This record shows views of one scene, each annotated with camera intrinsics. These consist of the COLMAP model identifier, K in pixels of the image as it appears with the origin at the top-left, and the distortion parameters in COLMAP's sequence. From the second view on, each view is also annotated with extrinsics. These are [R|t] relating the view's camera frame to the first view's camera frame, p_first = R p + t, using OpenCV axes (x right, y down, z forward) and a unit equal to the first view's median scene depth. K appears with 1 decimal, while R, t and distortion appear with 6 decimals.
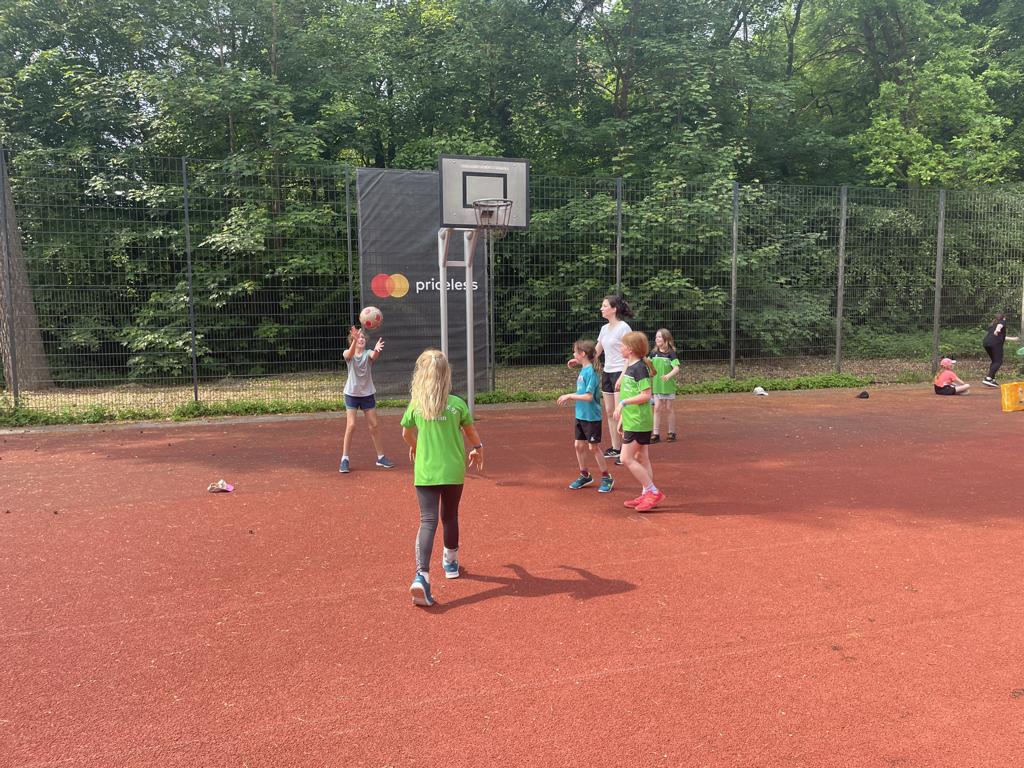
lens RADIAL K [[768.2, 0, 507.1], [0, 768.2, 388.1], [0, 0, 1]] dist [0.061622, -0.079288]
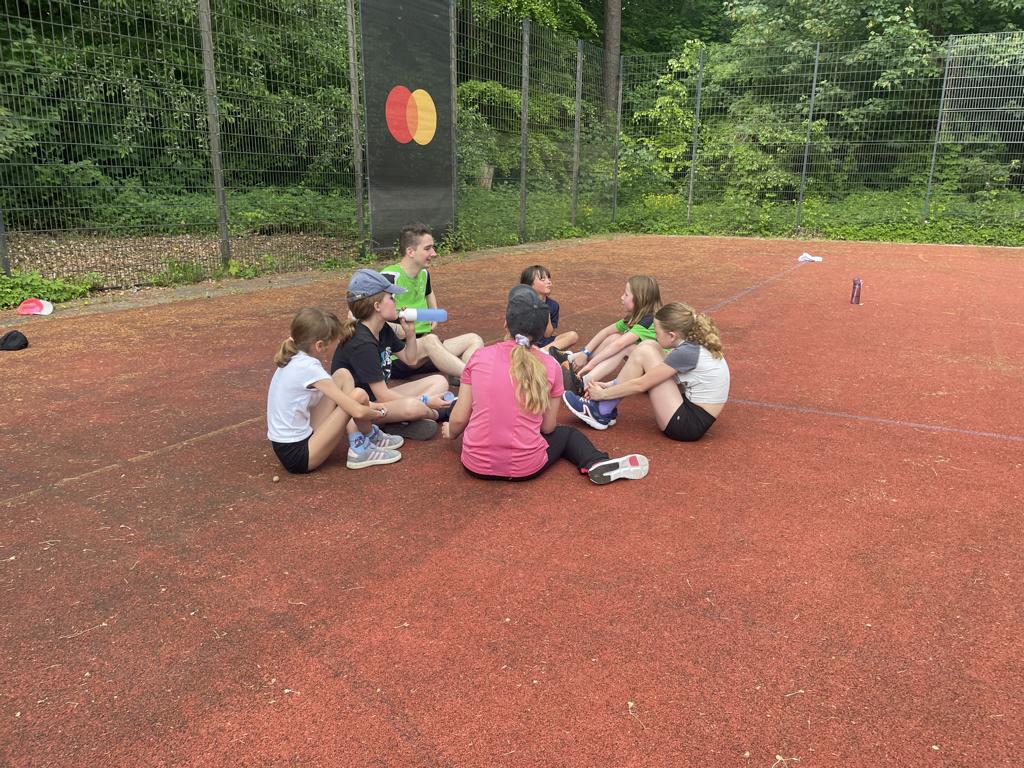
lens RADIAL K [[768.2, 0, 510.1], [0, 768.2, 389.1], [0, 0, 1]] dist [0.061622, -0.079288]
pose [[0.709732, -0.157568, 0.686624, 0.253300], [0.045094, 0.982828, 0.178929, -0.016623], [-0.703027, -0.096029, 0.704650, 0.393925]]
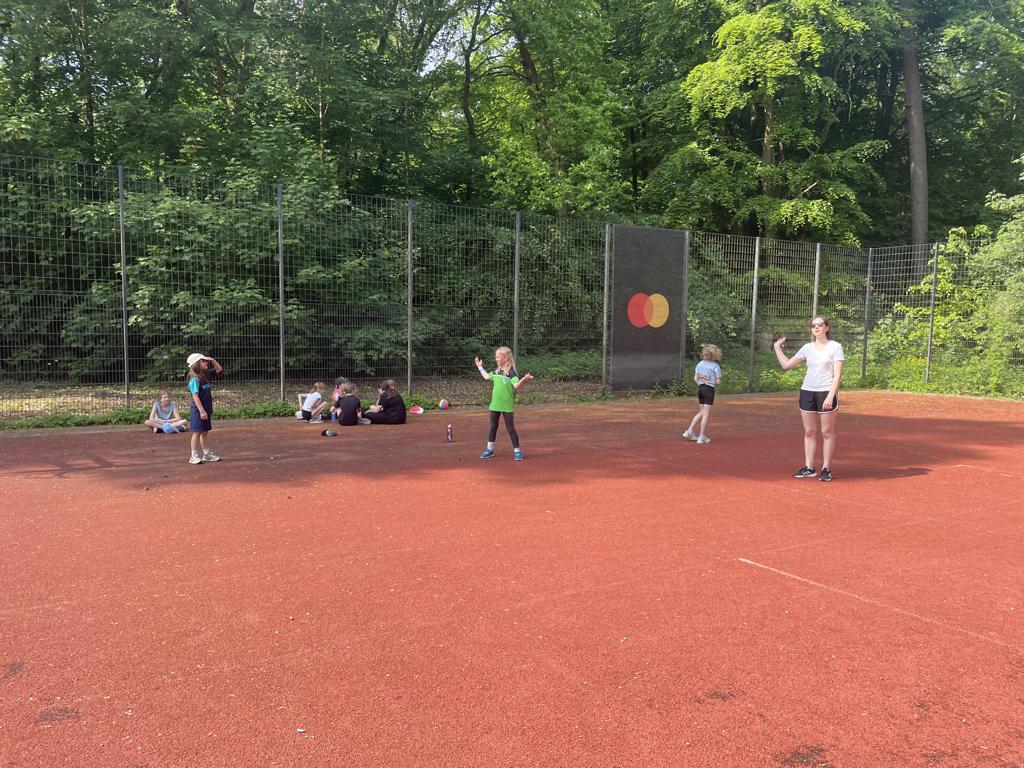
lens RADIAL K [[768.2, 0, 506.8], [0, 768.2, 402.4], [0, 0, 1]] dist [0.061622, -0.079288]
pose [[0.965254, 0.001079, 0.261311, 0.233836], [0.000134, 0.999989, -0.004624, -0.004730], [-0.261313, 0.004498, 0.965244, 0.043223]]
